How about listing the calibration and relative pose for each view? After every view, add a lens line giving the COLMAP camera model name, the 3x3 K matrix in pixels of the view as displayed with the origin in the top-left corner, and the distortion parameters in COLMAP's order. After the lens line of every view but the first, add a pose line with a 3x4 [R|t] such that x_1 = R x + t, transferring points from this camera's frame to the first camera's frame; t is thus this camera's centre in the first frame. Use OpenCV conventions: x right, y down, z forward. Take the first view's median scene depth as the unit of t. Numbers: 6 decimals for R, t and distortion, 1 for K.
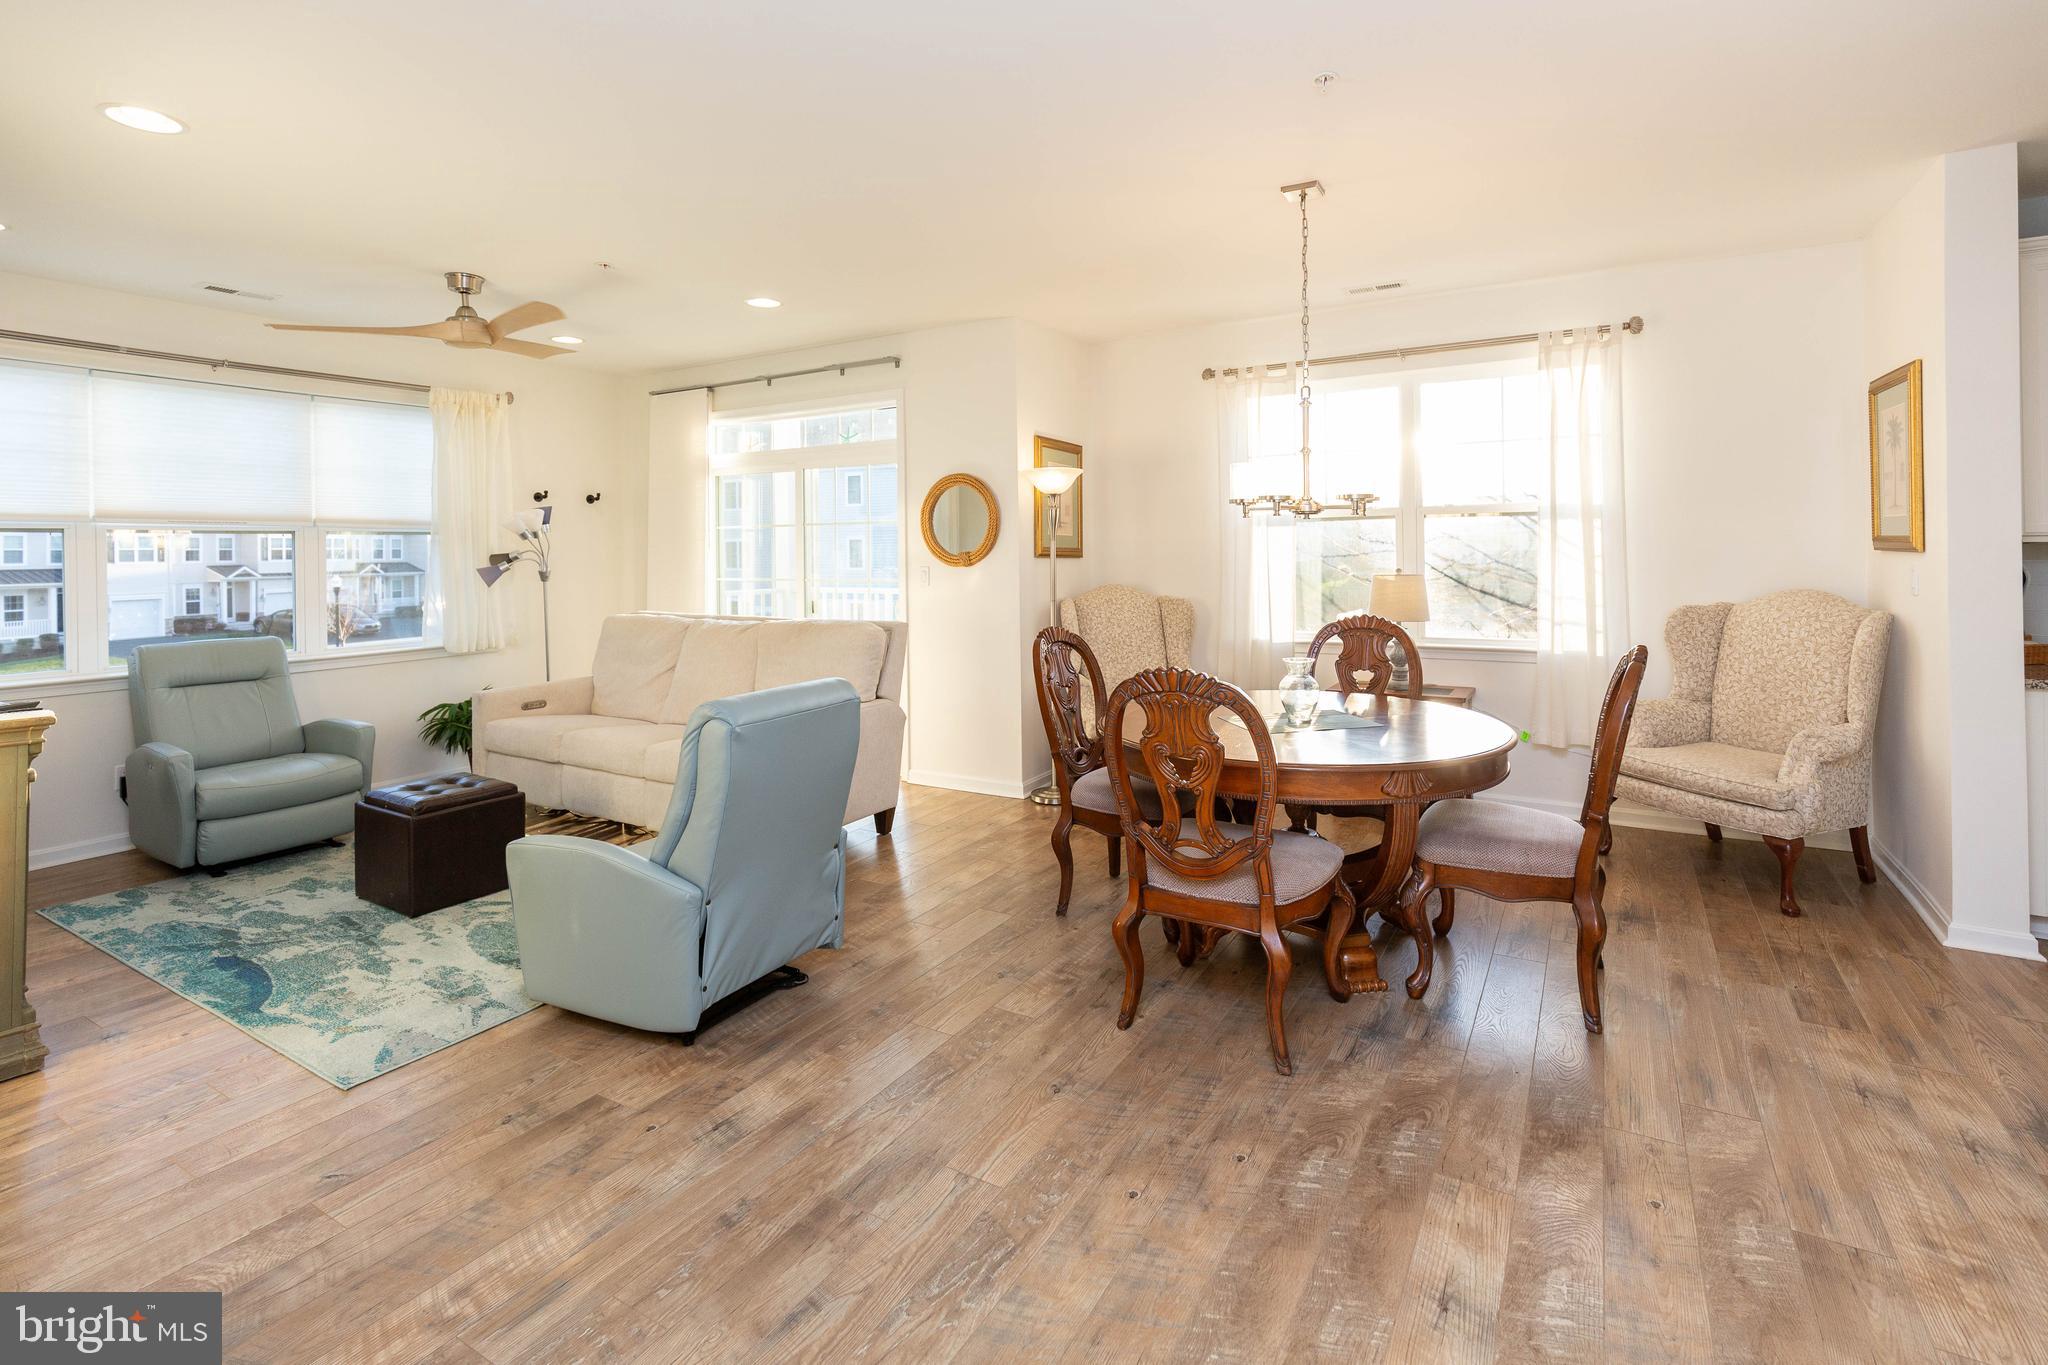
lens RADIAL K [[932.4, 0, 1024.9], [0, 932.4, 548.1], [0, 0, 1]] dist [0.003876, 0.000013]
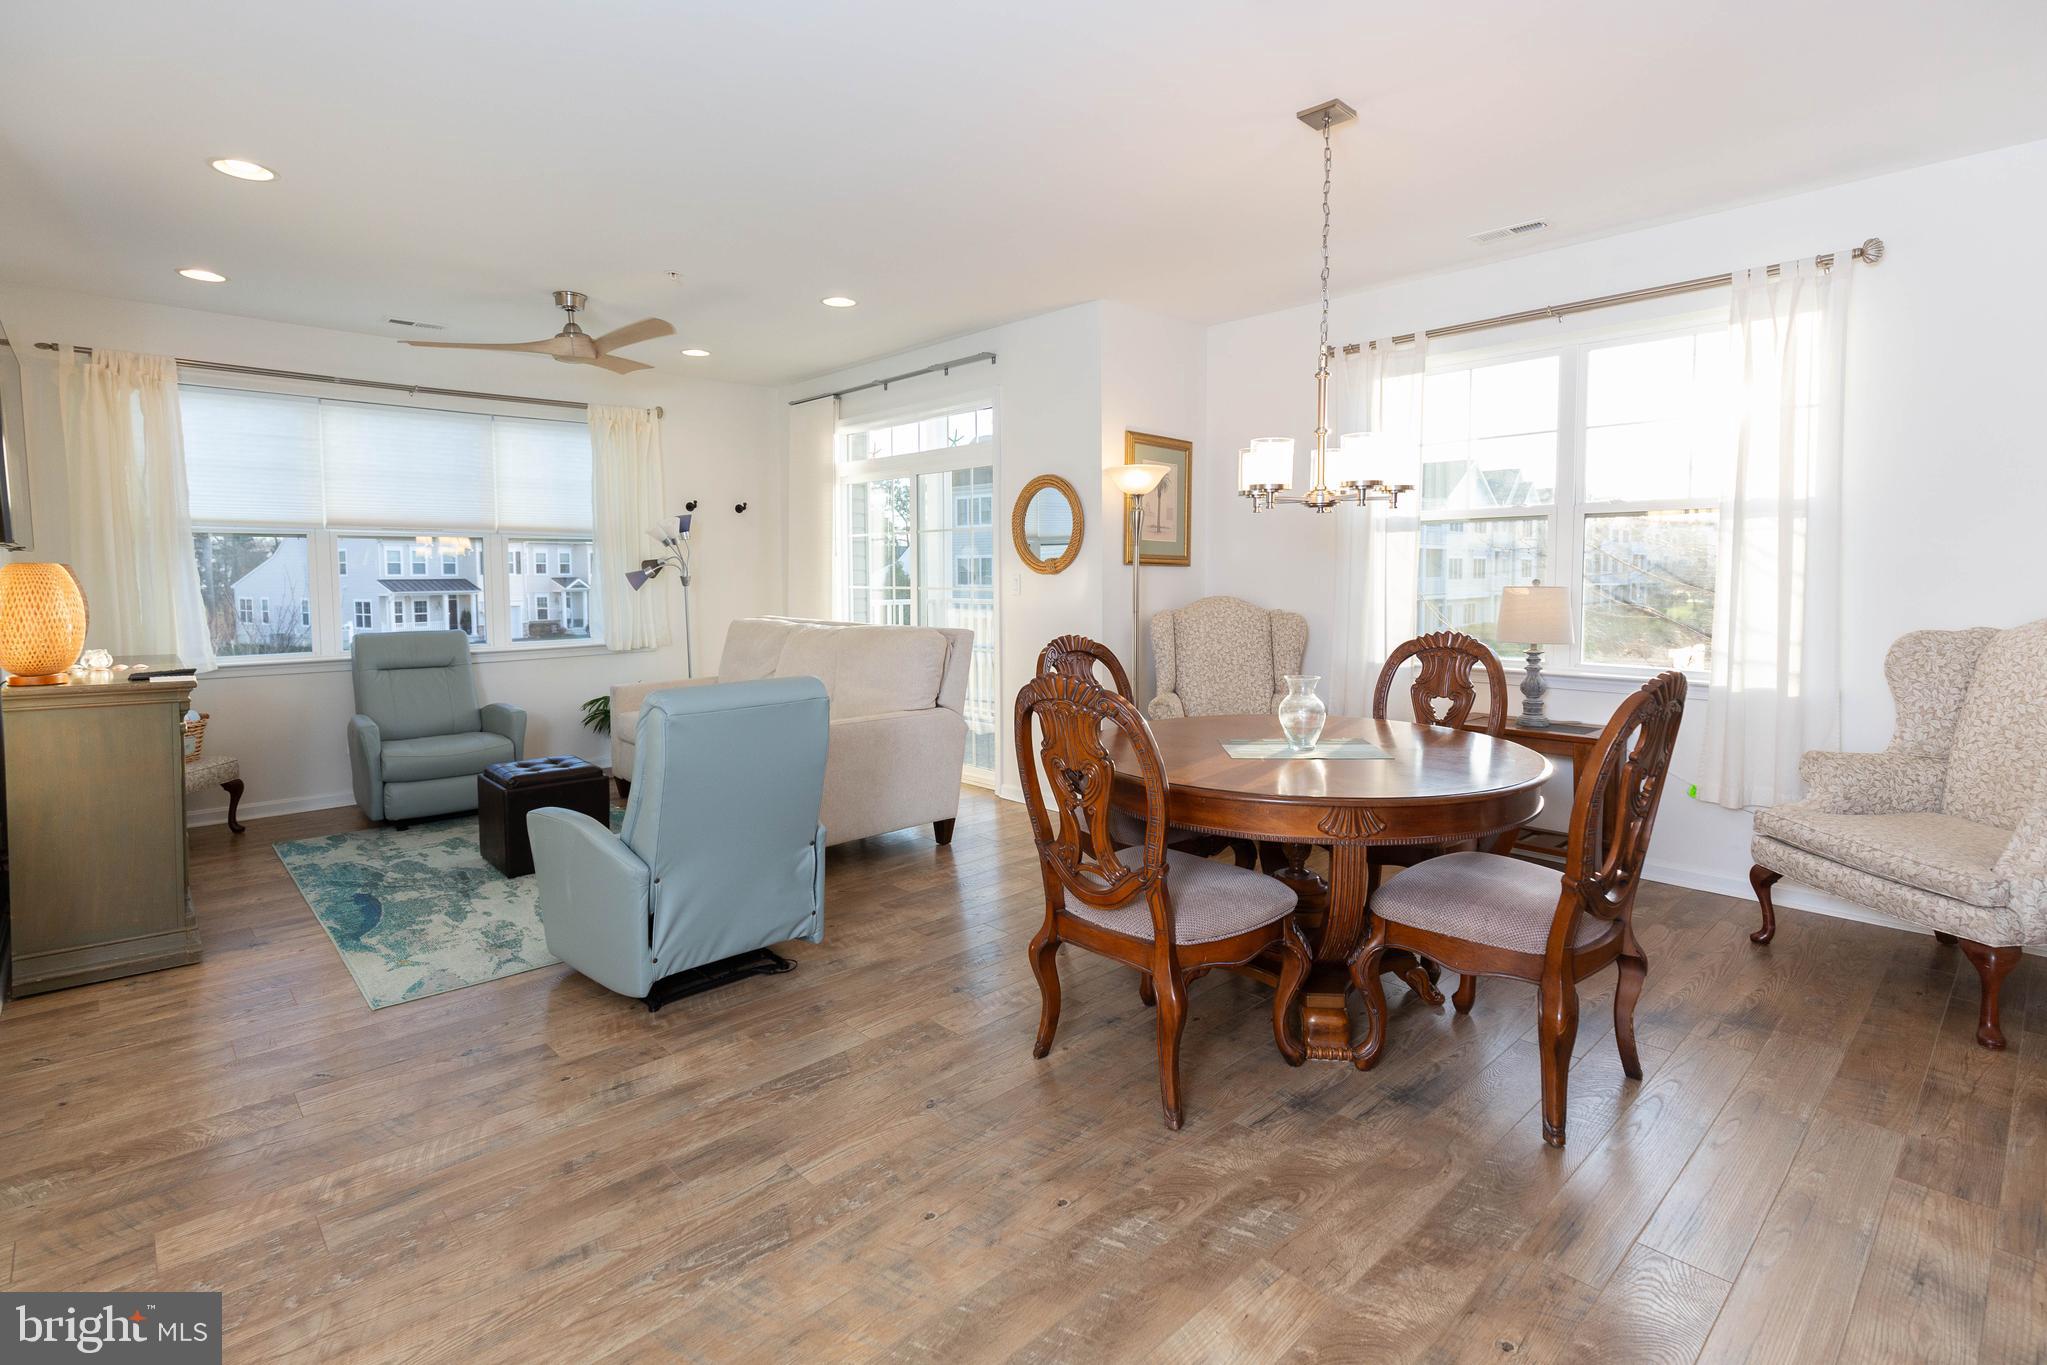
lens RADIAL K [[981.0, 0, 1027.6], [0, 981.0, 627.0], [0, 0, 1]] dist [0.003419, 0.000561]
pose [[0.961094, 0.023957, -0.275180, 0.263744], [-0.007310, 0.998089, 0.061365, 0.017252], [0.276124, -0.056966, 0.959432, 0.056786]]
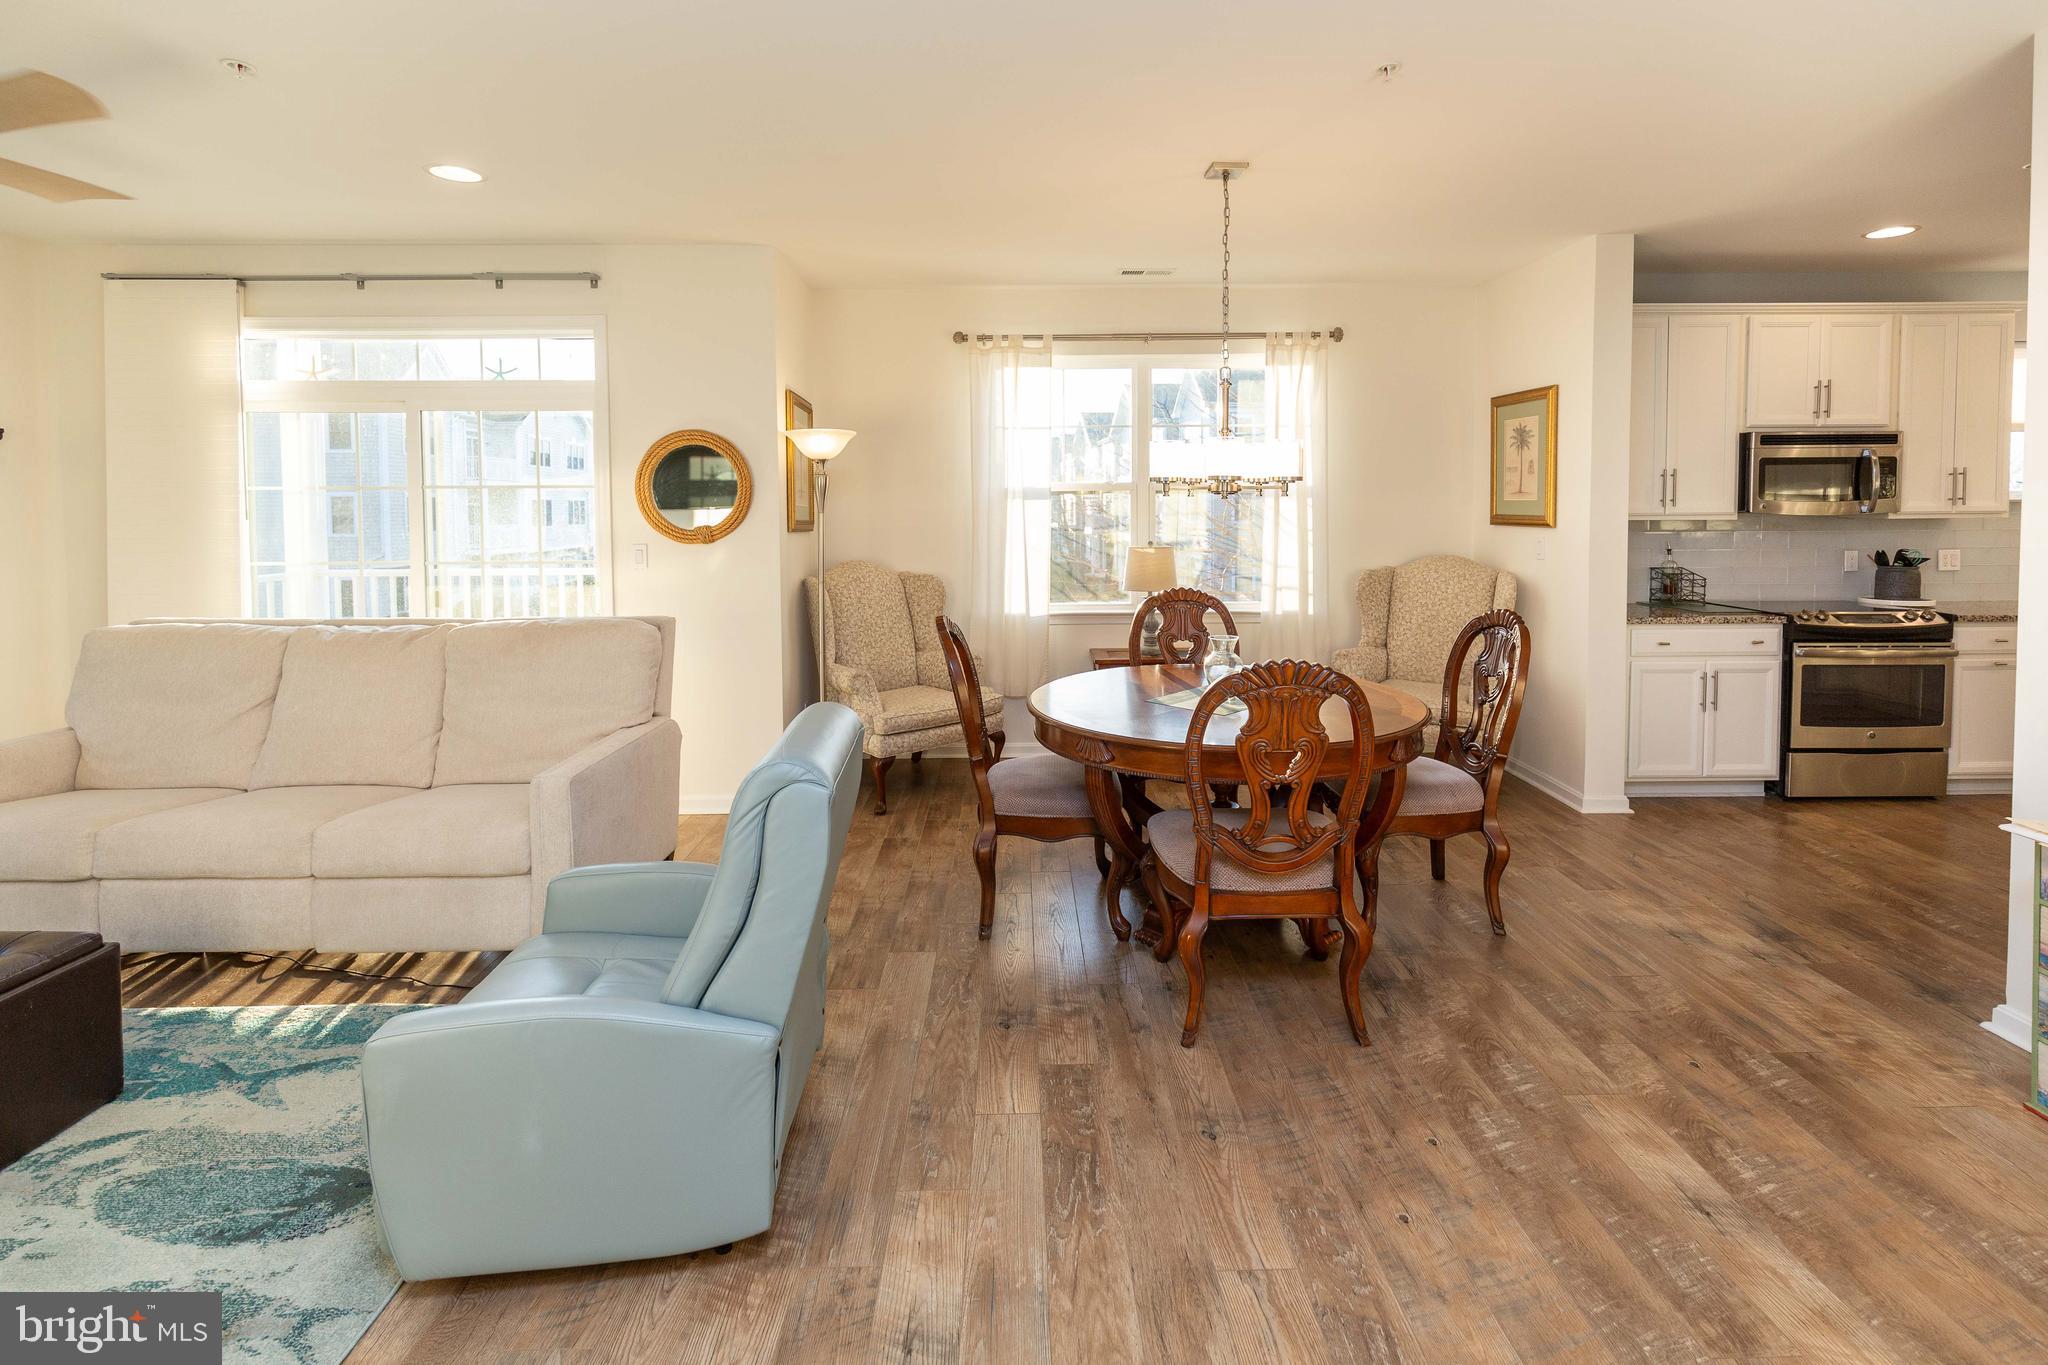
lens RADIAL K [[941.2, 0, 967.9], [0, 941.2, 548.0], [0, 0, 1]] dist [0.004959, -0.000669]
pose [[0.854974, -0.016474, 0.518409, -0.419387], [-0.004574, 0.999217, 0.039298, -0.014701], [-0.518651, -0.035970, 0.854229, 0.241969]]
